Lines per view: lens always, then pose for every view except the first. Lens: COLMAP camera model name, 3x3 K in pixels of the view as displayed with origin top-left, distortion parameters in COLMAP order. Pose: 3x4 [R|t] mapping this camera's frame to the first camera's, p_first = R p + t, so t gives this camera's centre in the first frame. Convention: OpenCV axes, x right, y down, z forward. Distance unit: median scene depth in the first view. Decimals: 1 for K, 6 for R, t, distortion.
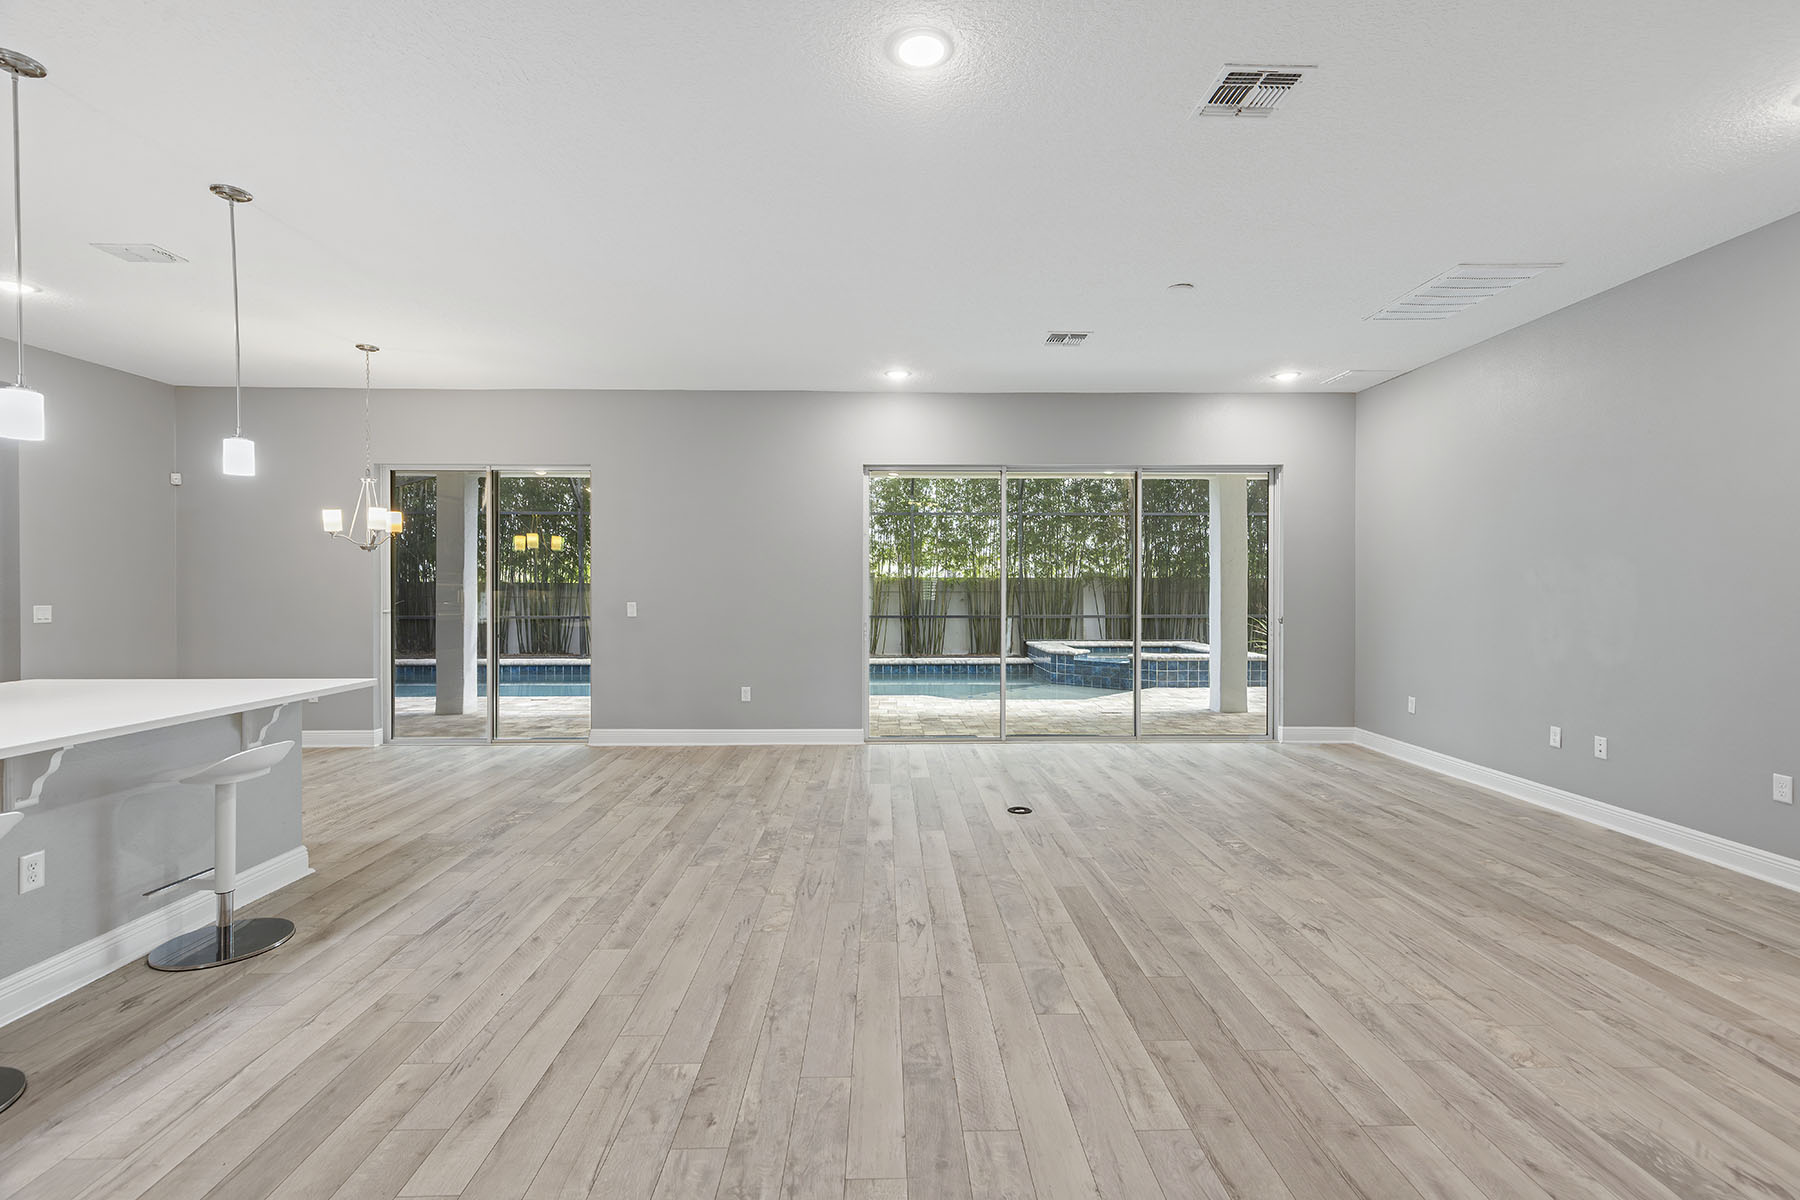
lens RADIAL K [[801.8, 0, 899.7], [0, 801.8, 592.7], [0, 0, 1]] dist [0.004653, 0.000353]
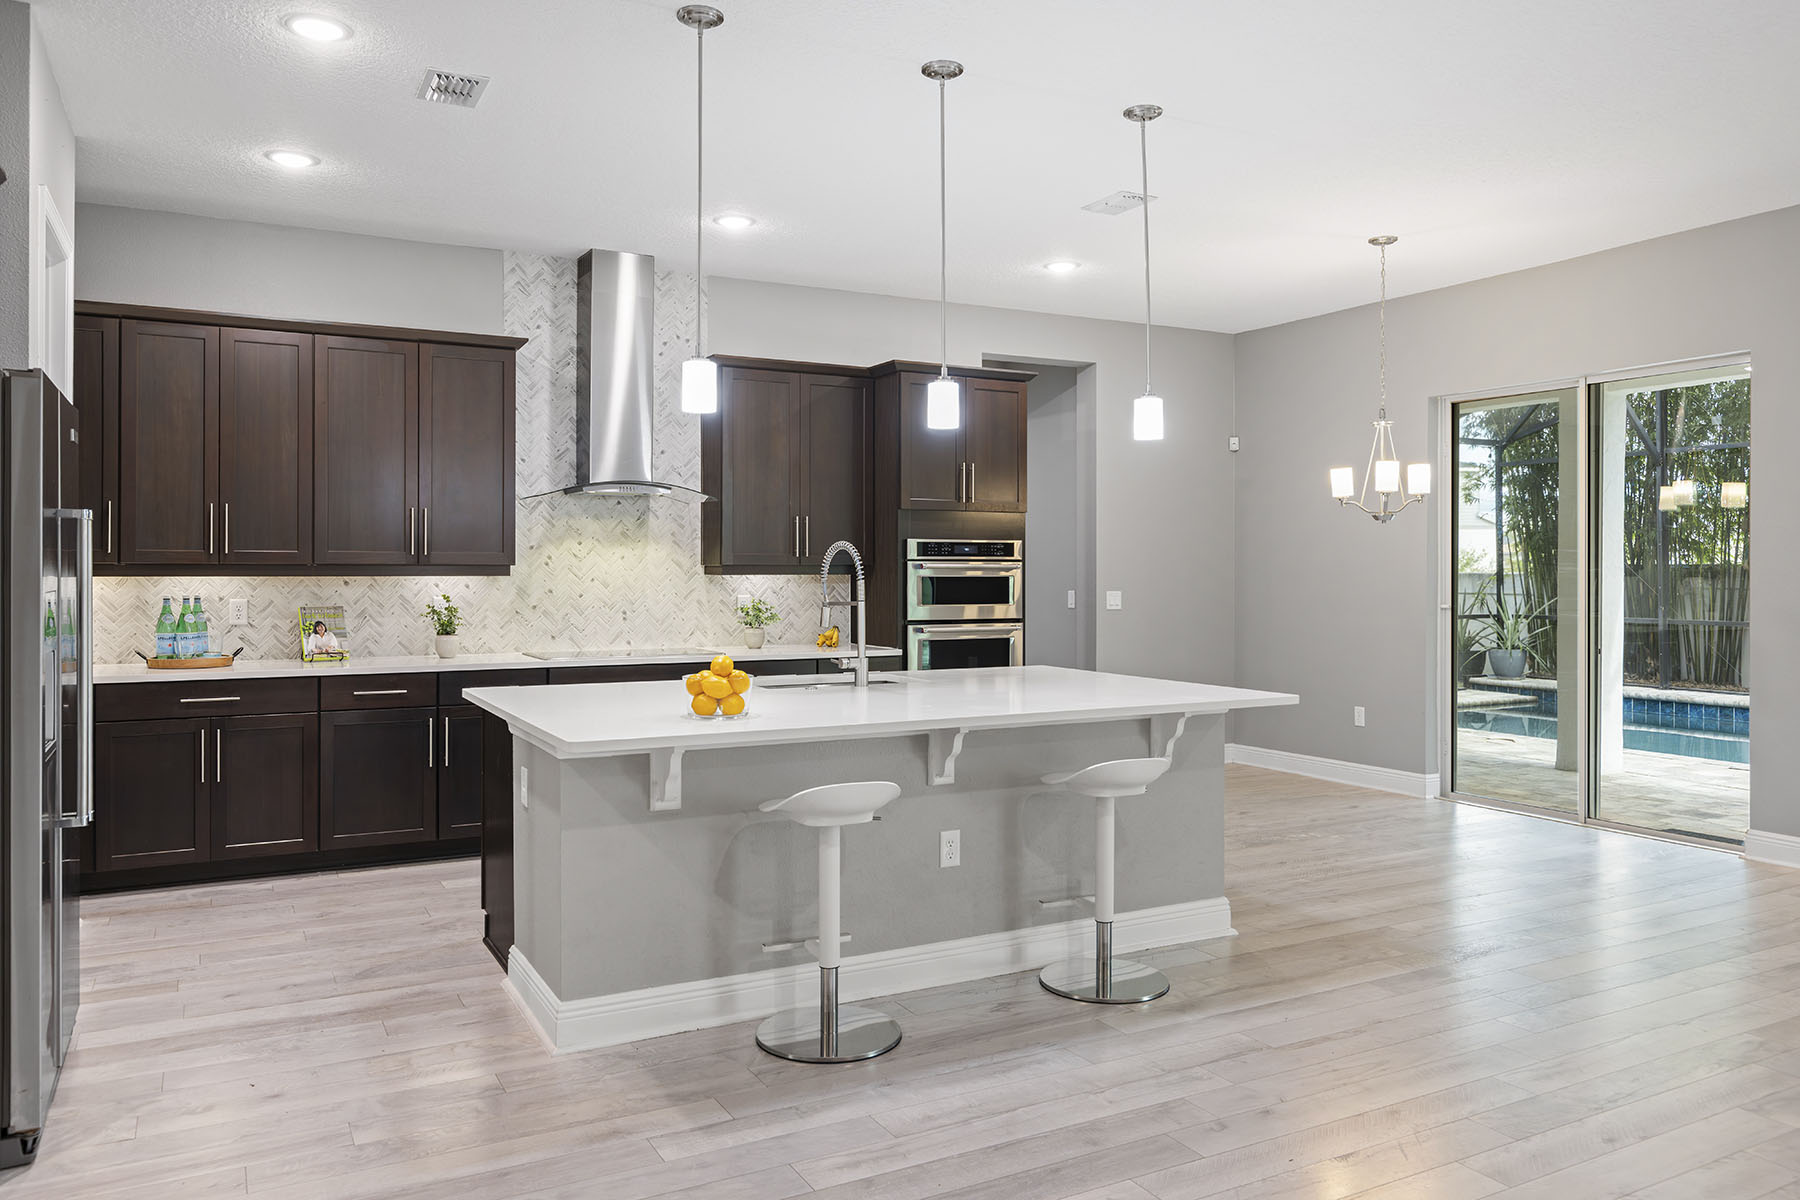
lens RADIAL K [[1274.1, 0, 899.6], [0, 1274.1, 567.9], [0, 0, 1]] dist [0.000183, -0.000533]
pose [[0.456390, -0.002006, -0.889778, 0.232131], [-0.007247, 0.999956, -0.005971, -0.000871], [0.889751, 0.009173, 0.456355, 0.137579]]
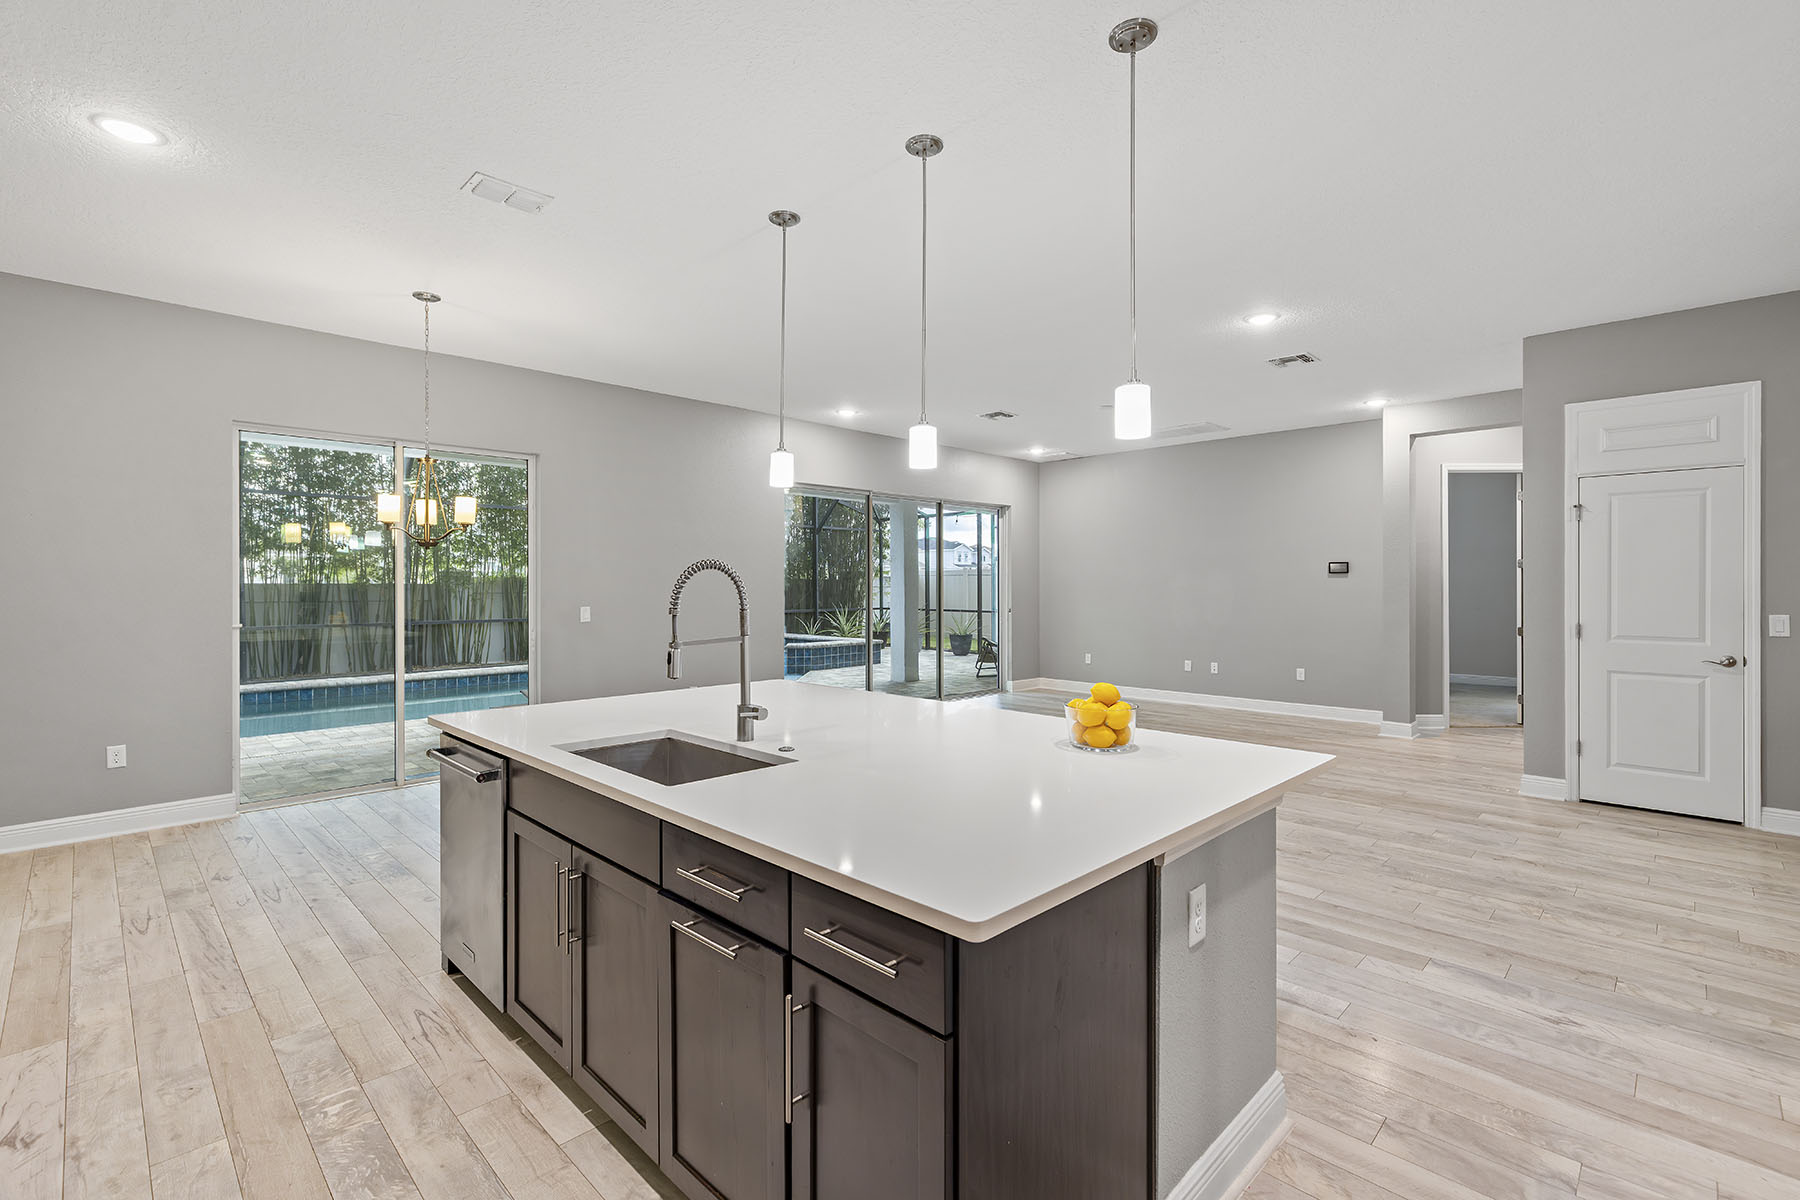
lens RADIAL K [[804.1, 0, 897.8], [0, 804.1, 585.9], [0, 0, 1]] dist [0.004450, -0.000171]
pose [[0.719937, -0.002435, 0.694035, -1.298662], [0.006988, 0.999969, -0.003741, -0.011177], [-0.694005, 0.007543, 0.719931, 0.129719]]
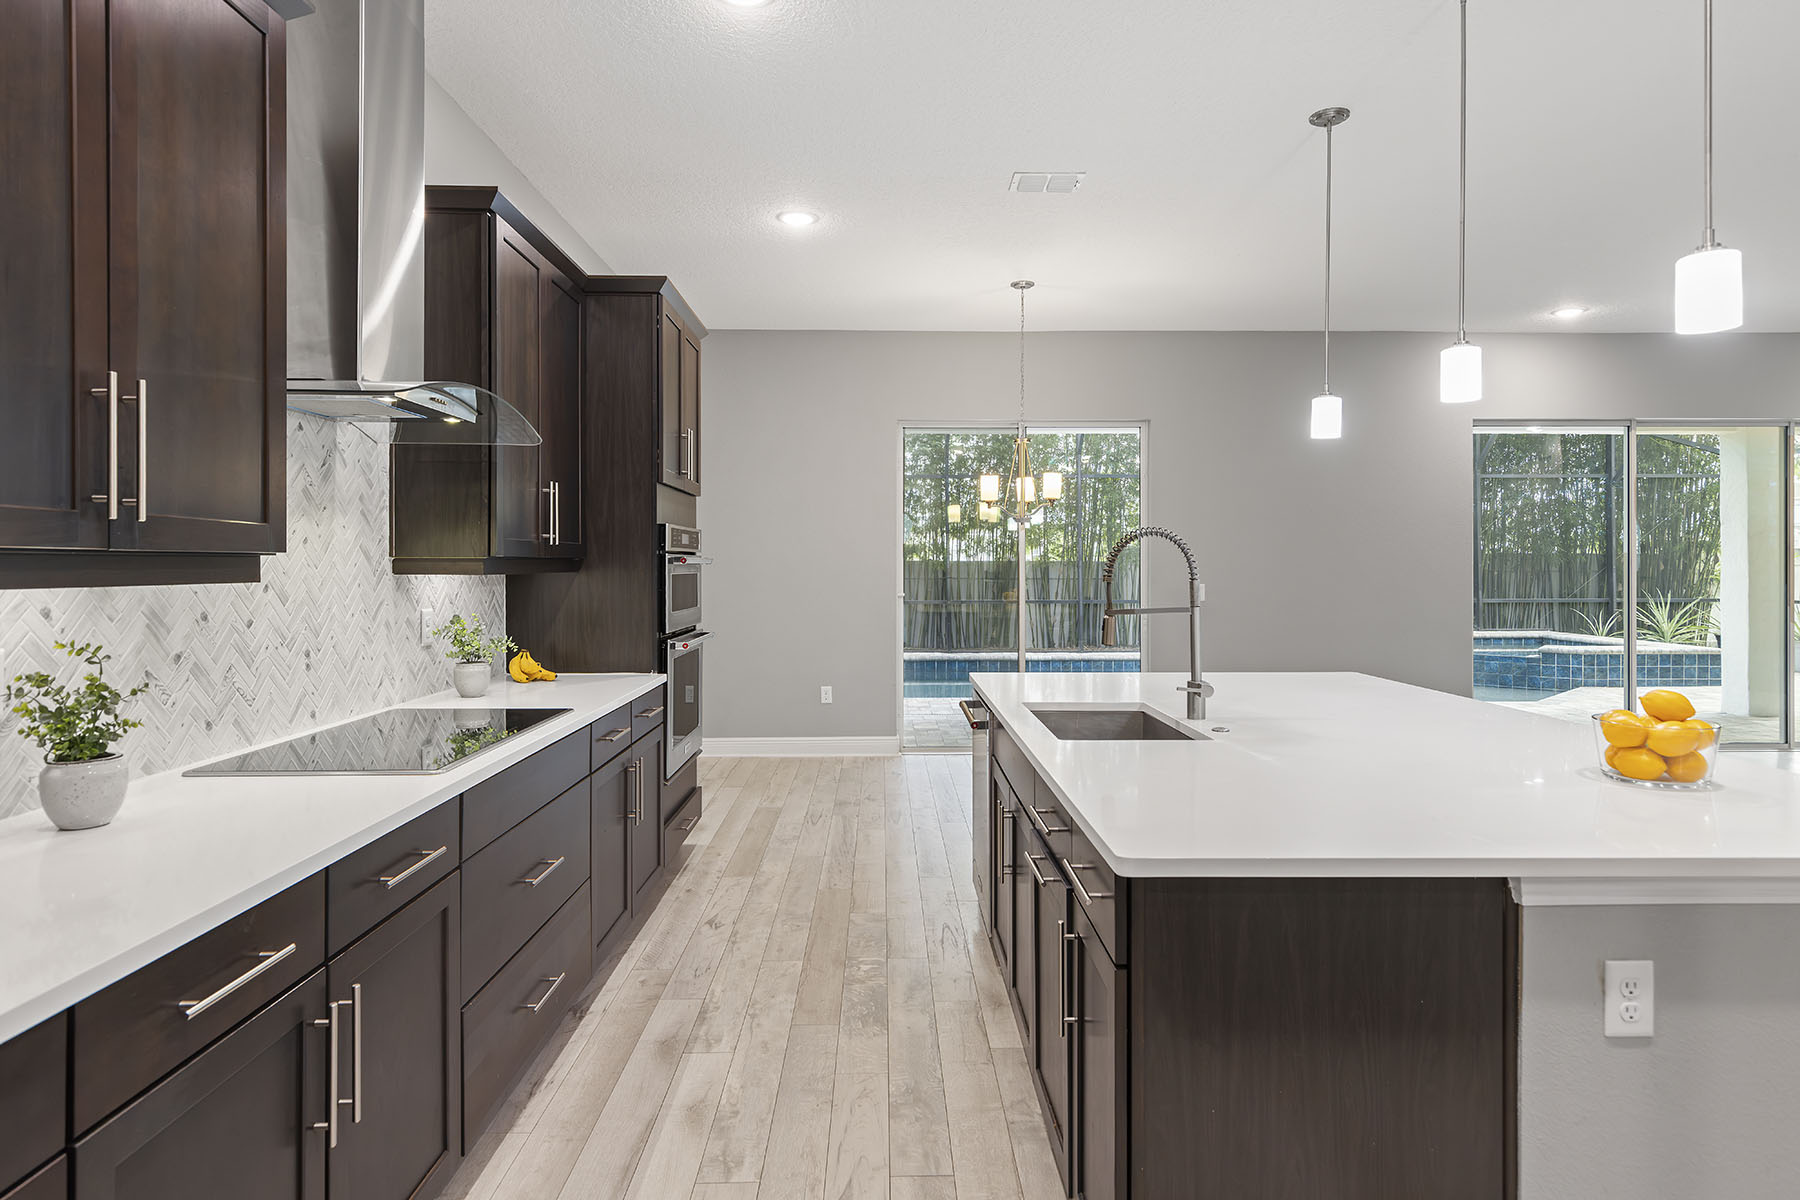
lens RADIAL K [[989.2, 0, 897.0], [0, 989.2, 563.6], [0, 0, 1]] dist [0.004778, -0.000488]
pose [[0.999982, -0.001739, -0.005683, -1.159421], [0.001687, 0.999957, -0.009131, -0.000878], [0.005698, 0.009121, 0.999942, -0.067447]]
